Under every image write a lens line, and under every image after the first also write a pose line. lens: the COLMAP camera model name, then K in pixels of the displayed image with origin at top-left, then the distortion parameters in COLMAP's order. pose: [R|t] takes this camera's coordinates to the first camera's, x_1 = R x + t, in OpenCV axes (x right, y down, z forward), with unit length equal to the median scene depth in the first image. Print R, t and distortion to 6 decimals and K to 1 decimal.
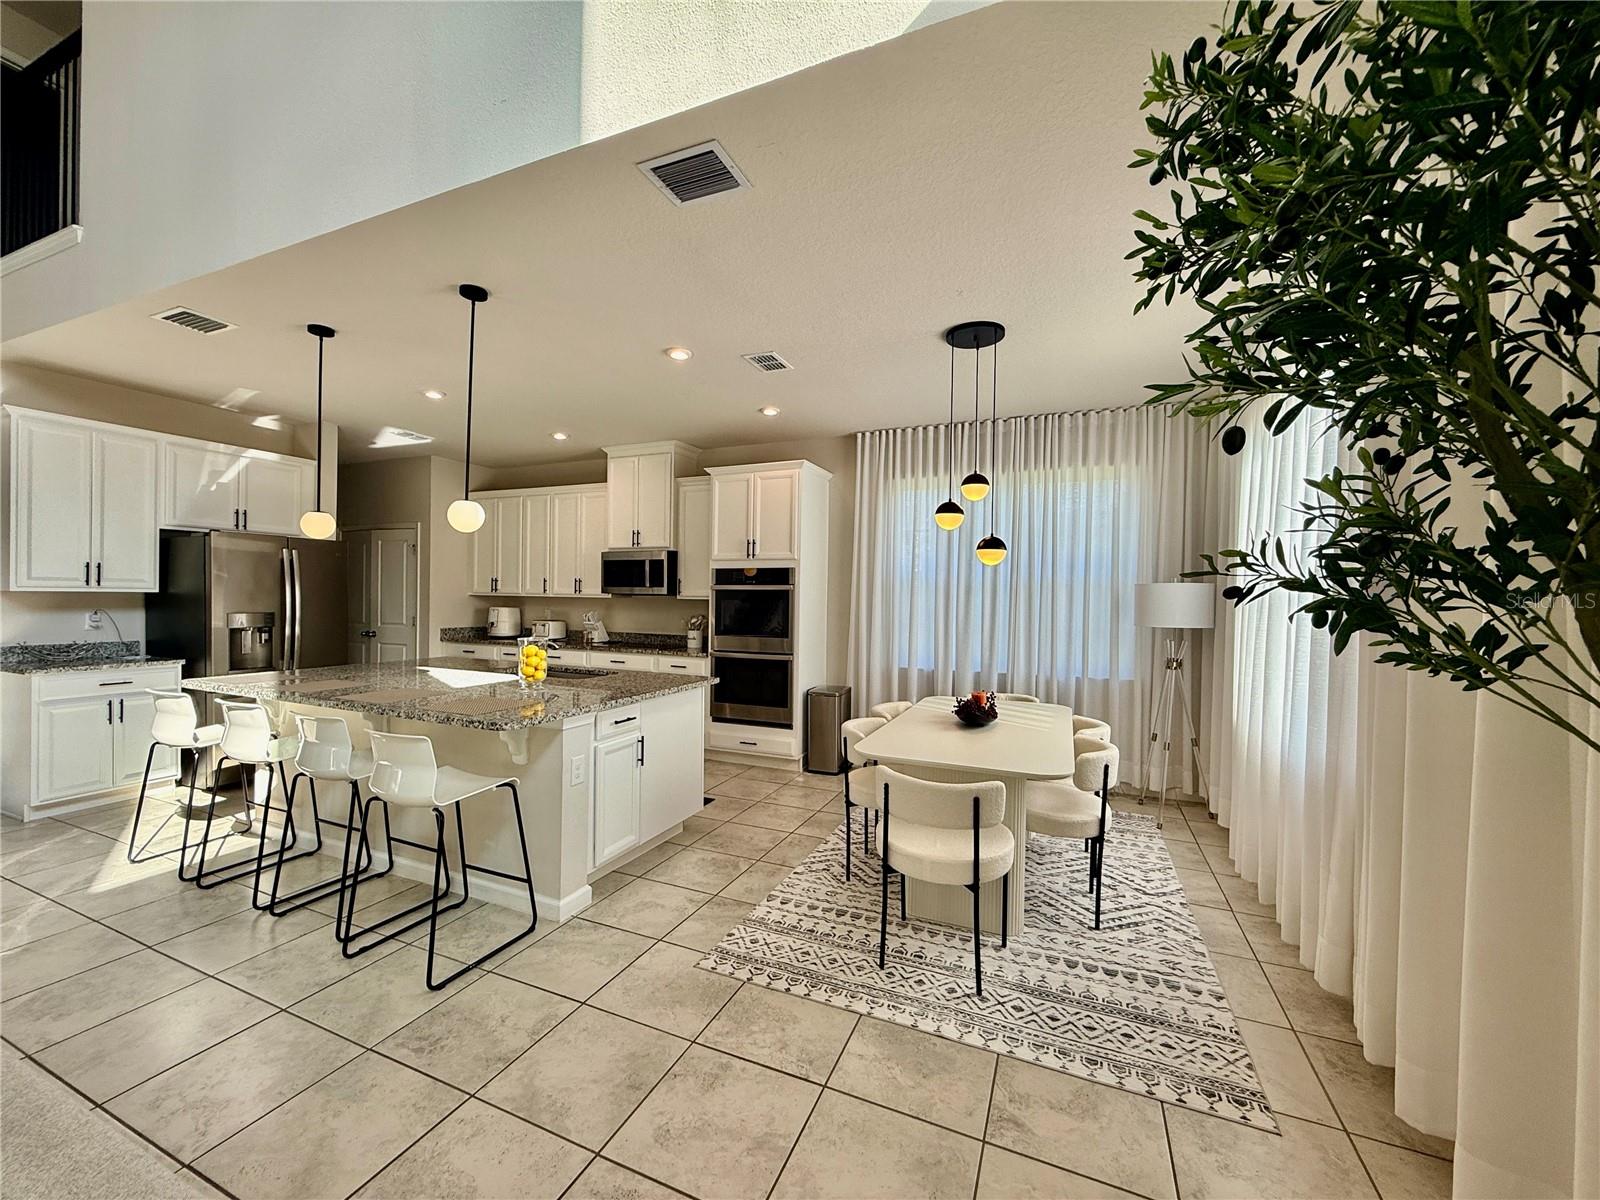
lens RADIAL K [[640.8, 0, 796.8], [0, 640.8, 600.3], [0, 0, 1]] dist [-0.000631, 0.000014]
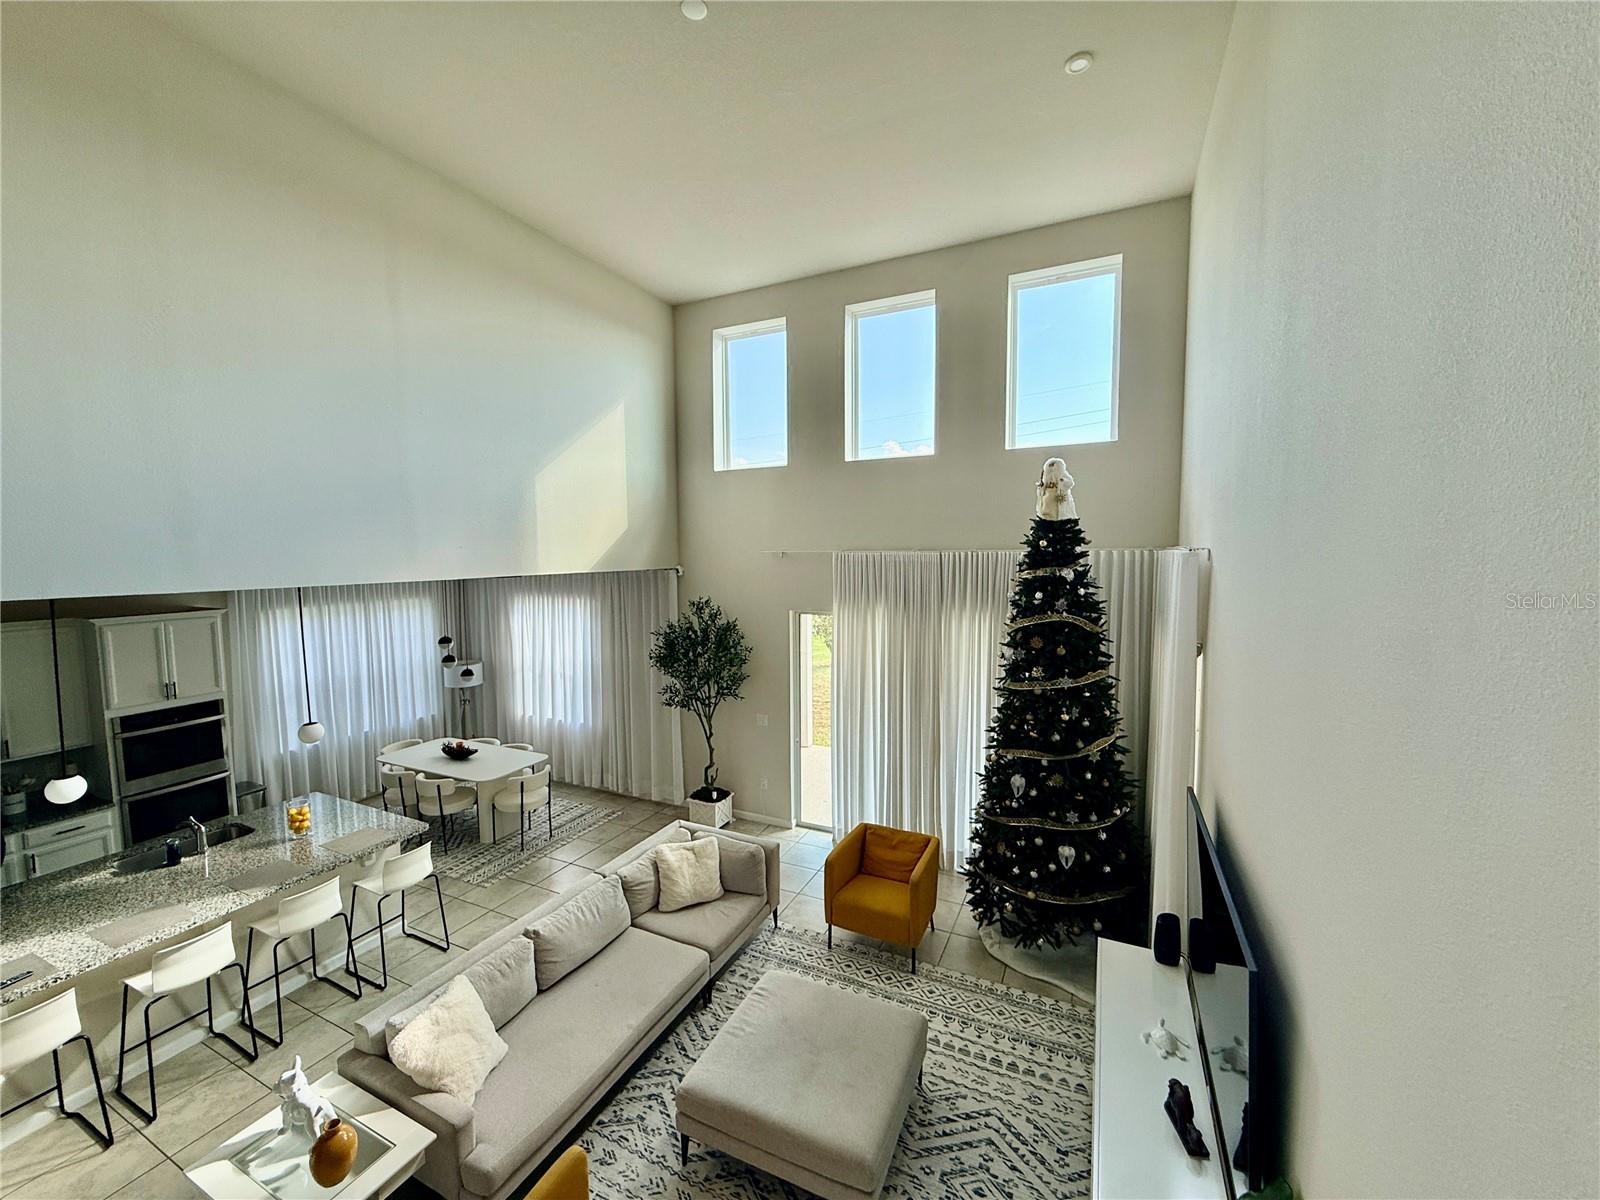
lens RADIAL K [[640.8, 0, 796.8], [0, 640.8, 600.3], [0, 0, 1]] dist [-0.000631, 0.000014]
pose [[0.041370, -0.093498, 0.994760, -1.713948], [0.016565, 0.995539, 0.092883, -0.496376], [-0.999007, 0.012636, 0.042734, -0.186762]]
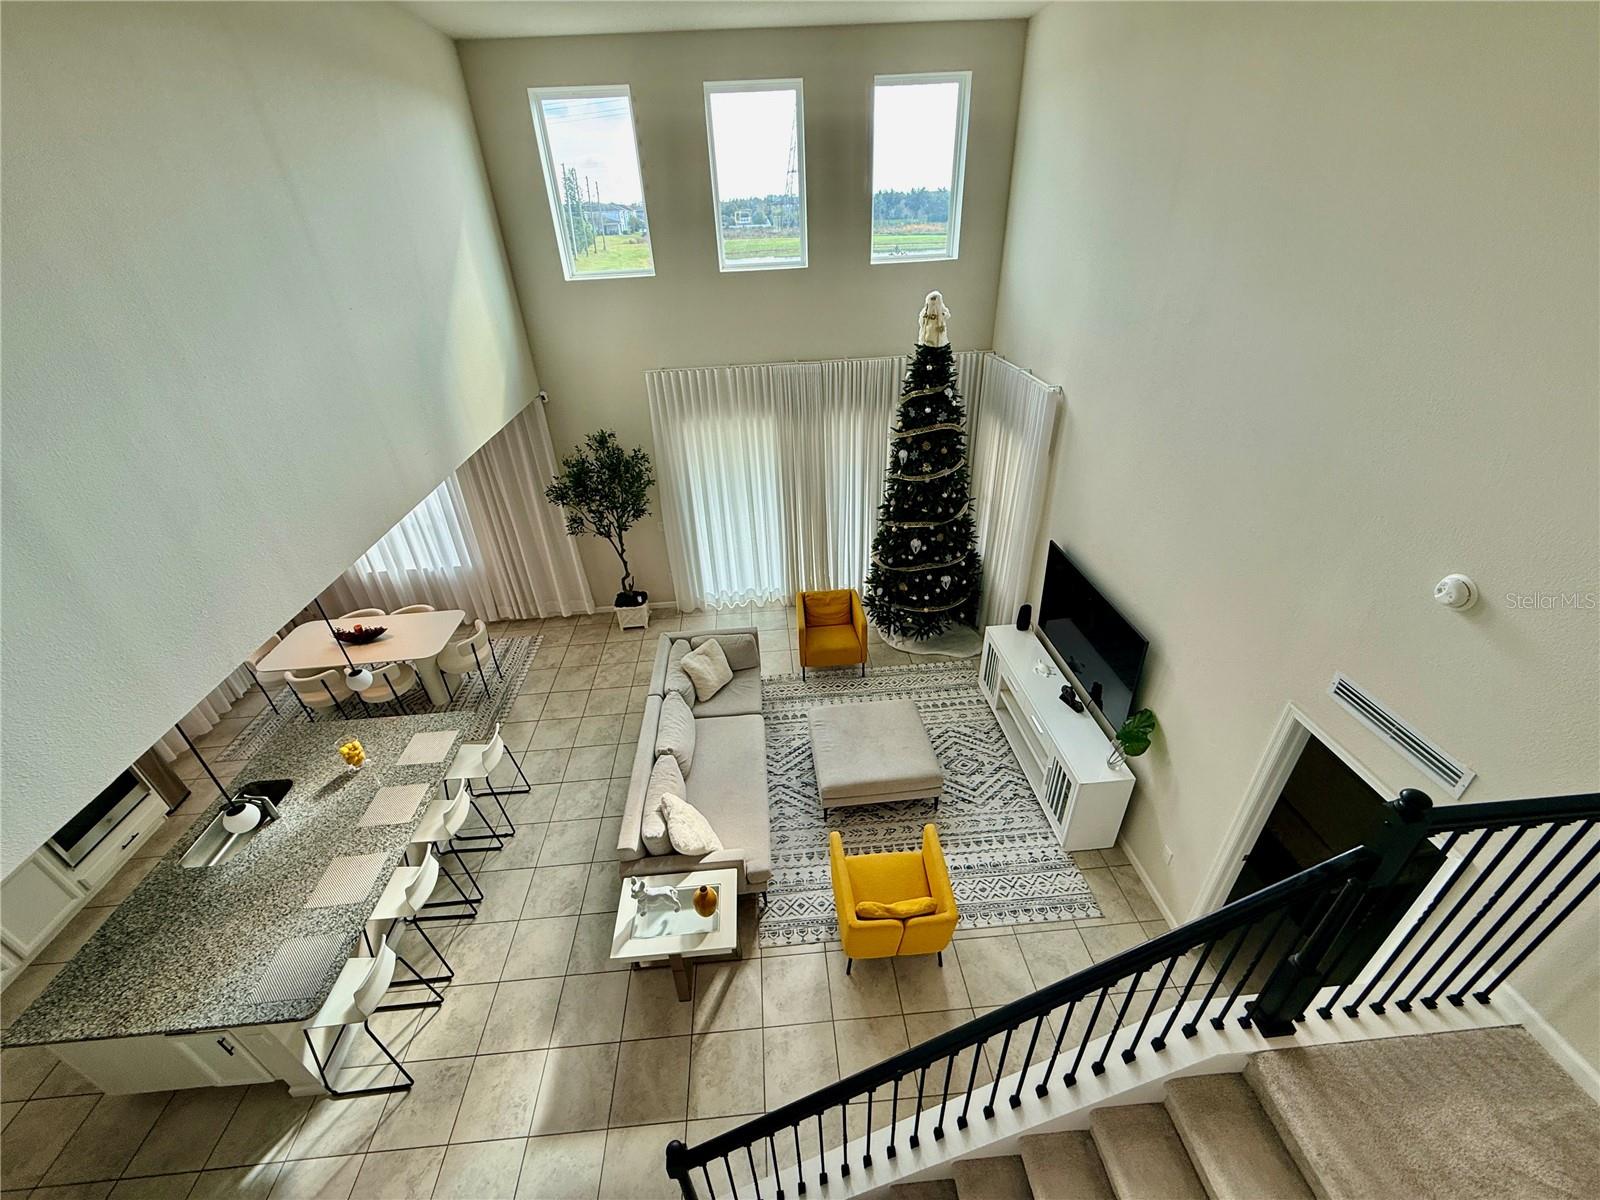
lens RADIAL K [[635.6, 0, 800.0], [0, 635.6, 600.0], [0, 0, 1]] dist [0.002907, 0.000296]
pose [[-0.469603, -0.456001, 0.756000, -1.782547], [0.039787, 0.844491, 0.534090, -0.907310], [-0.881981, 0.280889, -0.378432, 0.533252]]
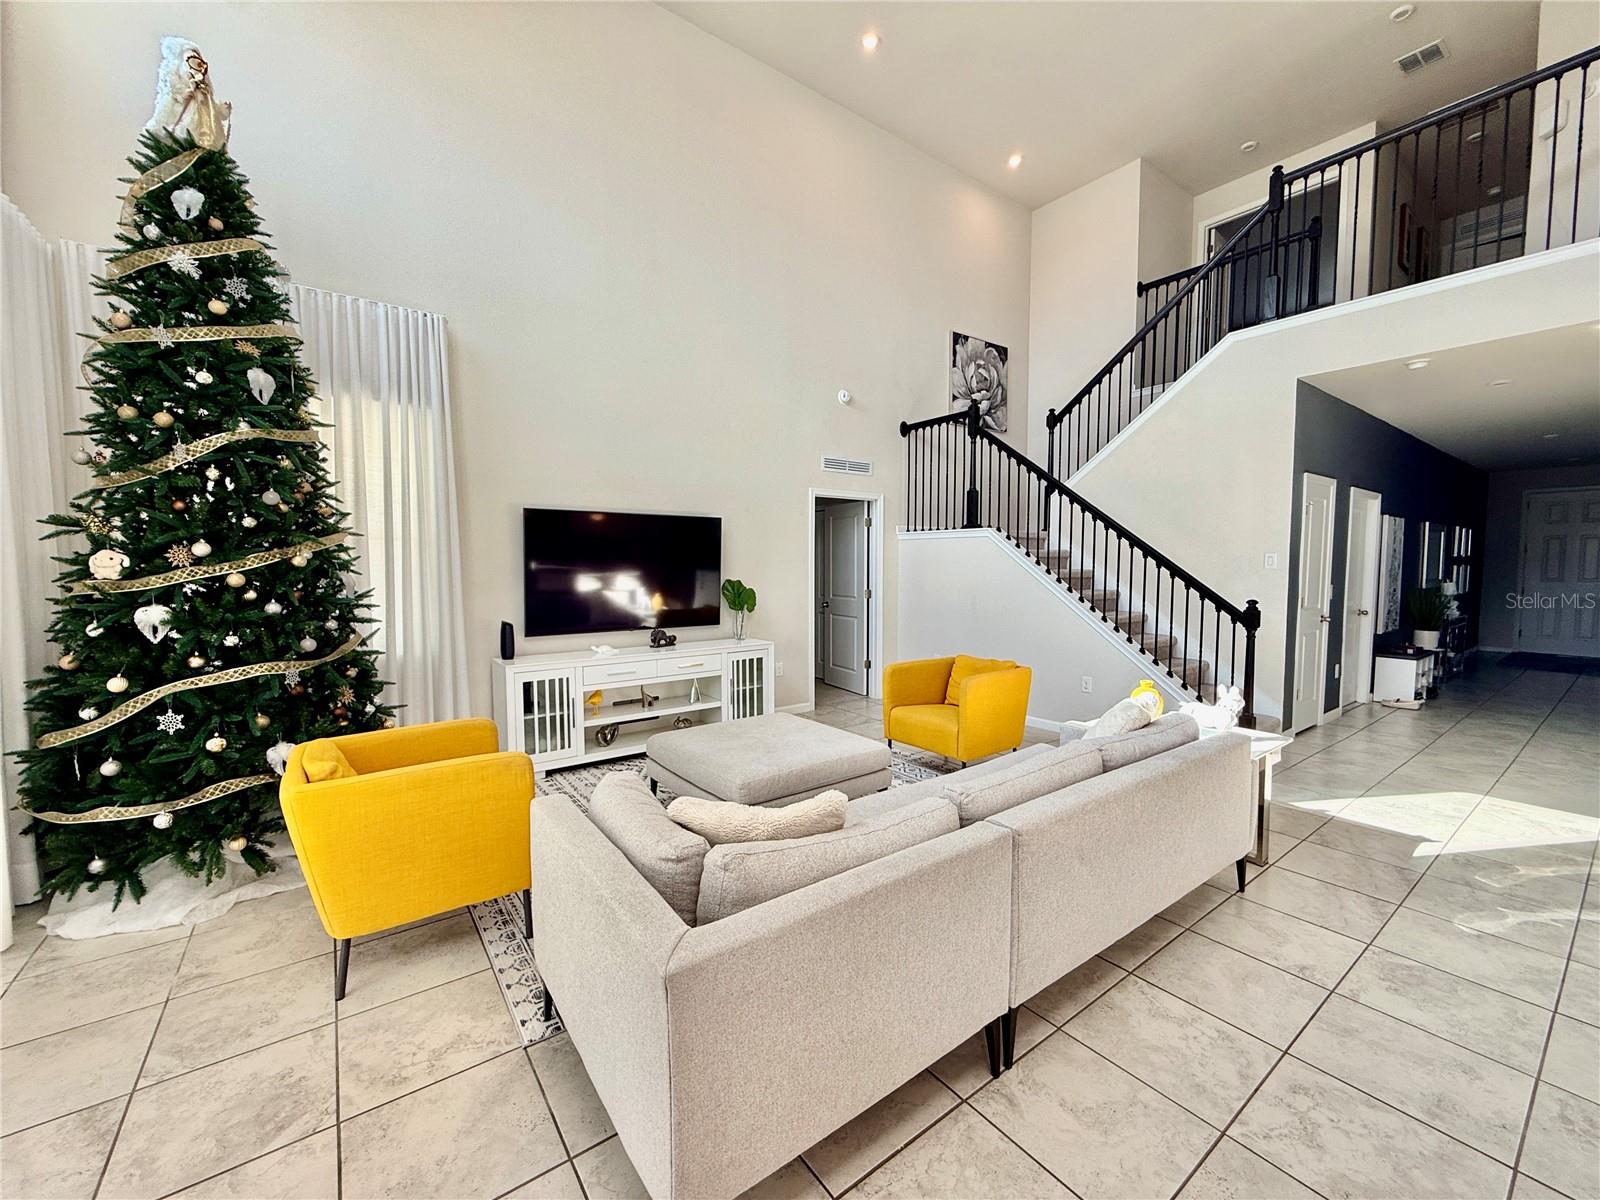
lens RADIAL K [[640.8, 0, 796.8], [0, 640.8, 600.3], [0, 0, 1]] dist [-0.000631, 0.000014]
pose [[-0.505823, 0.041446, -0.861641, 0.107926], [-0.008795, 0.998545, 0.053194, 0.002637], [0.862592, 0.034485, -0.504723, 0.420402]]
